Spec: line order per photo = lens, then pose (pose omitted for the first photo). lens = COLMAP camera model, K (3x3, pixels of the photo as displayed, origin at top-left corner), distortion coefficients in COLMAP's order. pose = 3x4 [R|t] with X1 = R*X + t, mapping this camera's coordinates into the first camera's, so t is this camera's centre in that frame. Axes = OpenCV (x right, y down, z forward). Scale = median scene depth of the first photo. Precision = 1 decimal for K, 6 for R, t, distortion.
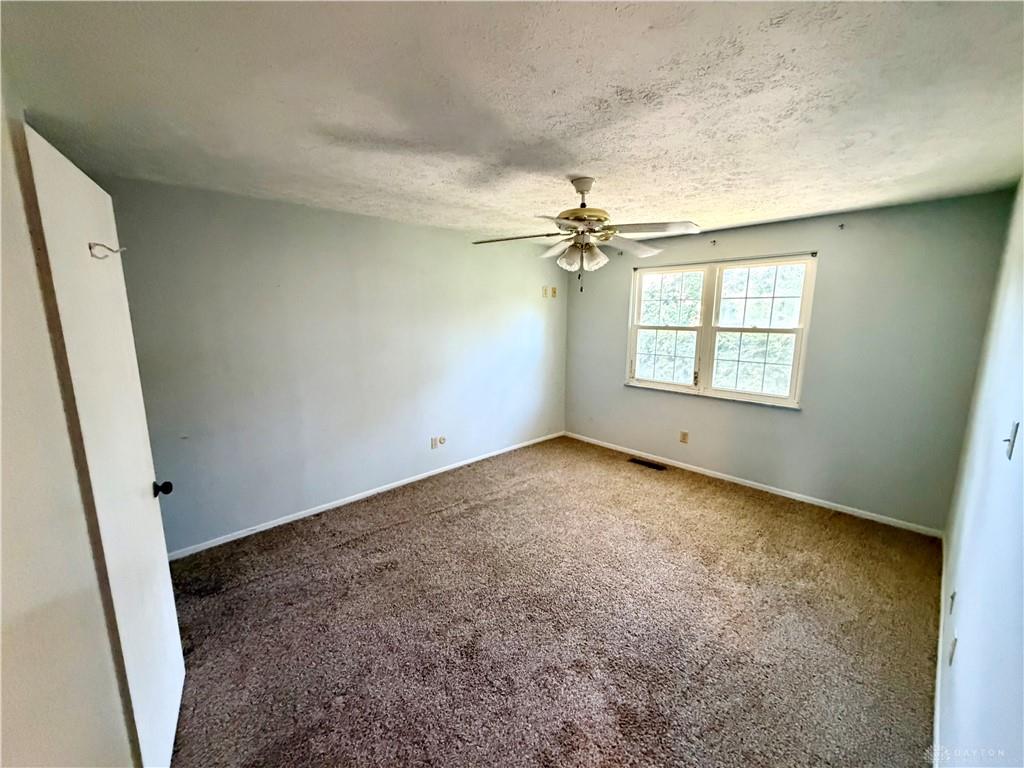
lens RADIAL K [[408.0, 0, 512.0], [0, 408.0, 384.0], [0, 0, 1]] dist [0.001417, 0.000104]
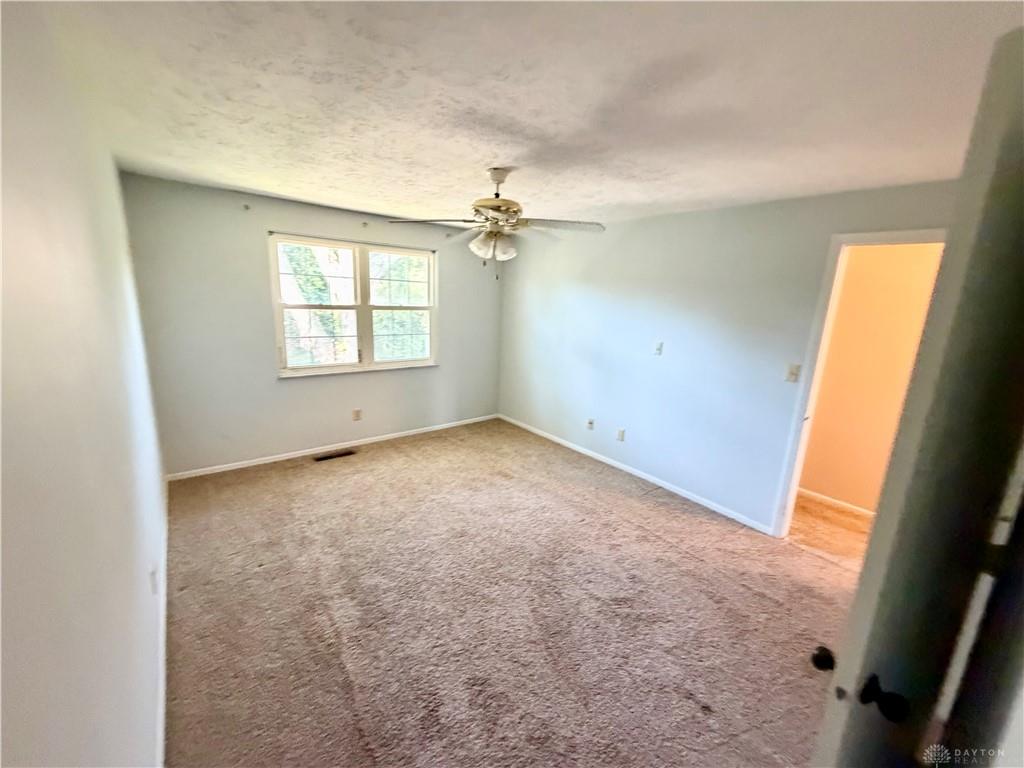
lens RADIAL K [[407.7, 0, 509.1], [0, 407.7, 380.6], [0, 0, 1]] dist [0.000394, 0.000006]
pose [[0.076505, -0.200374, 0.976728, -0.590682], [0.127300, 0.973545, 0.189750, -0.109780], [-0.988909, 0.109821, 0.099989, 0.583759]]
